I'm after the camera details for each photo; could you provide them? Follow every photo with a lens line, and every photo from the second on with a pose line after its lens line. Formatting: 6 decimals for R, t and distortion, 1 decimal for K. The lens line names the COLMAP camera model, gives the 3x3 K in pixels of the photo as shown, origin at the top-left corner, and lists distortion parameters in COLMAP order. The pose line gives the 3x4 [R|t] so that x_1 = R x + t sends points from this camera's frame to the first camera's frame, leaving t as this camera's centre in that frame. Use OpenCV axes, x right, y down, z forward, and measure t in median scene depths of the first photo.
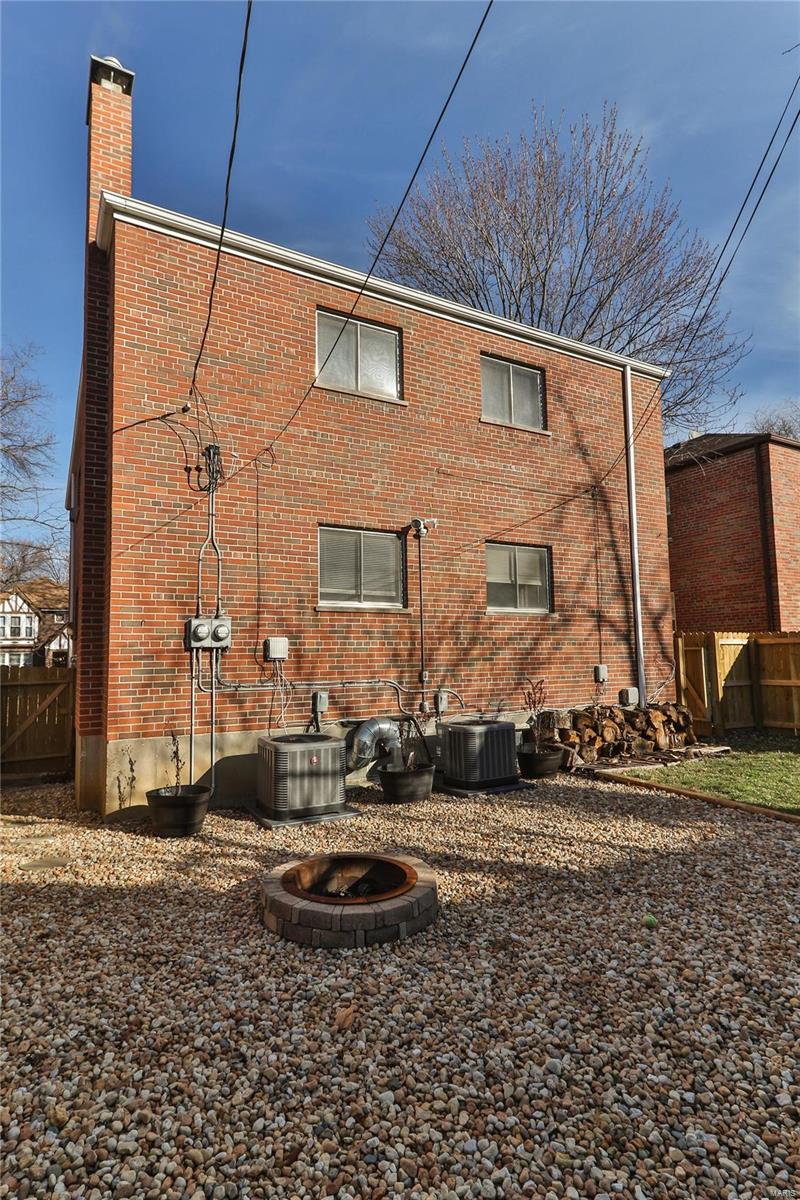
lens RADIAL K [[619.6, 0, 398.5], [0, 619.6, 599.1], [0, 0, 1]] dist [0.027786, -0.015294]
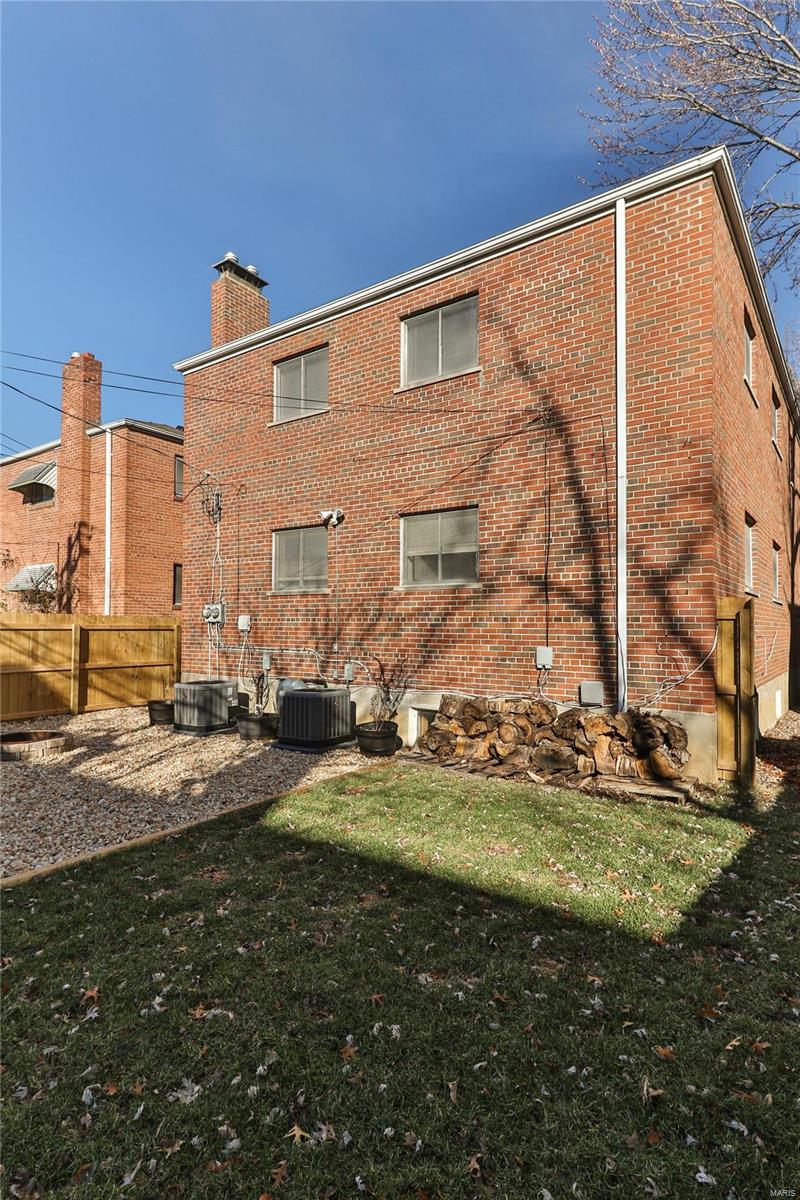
lens RADIAL K [[619.6, 0, 400.6], [0, 619.6, 605.8], [0, 0, 1]] dist [0.027786, -0.015294]
pose [[0.431382, -0.017983, -0.901990, 0.983635], [0.070354, 0.997427, 0.013761, 0.034777], [0.899422, -0.069395, 0.431537, 0.542169]]
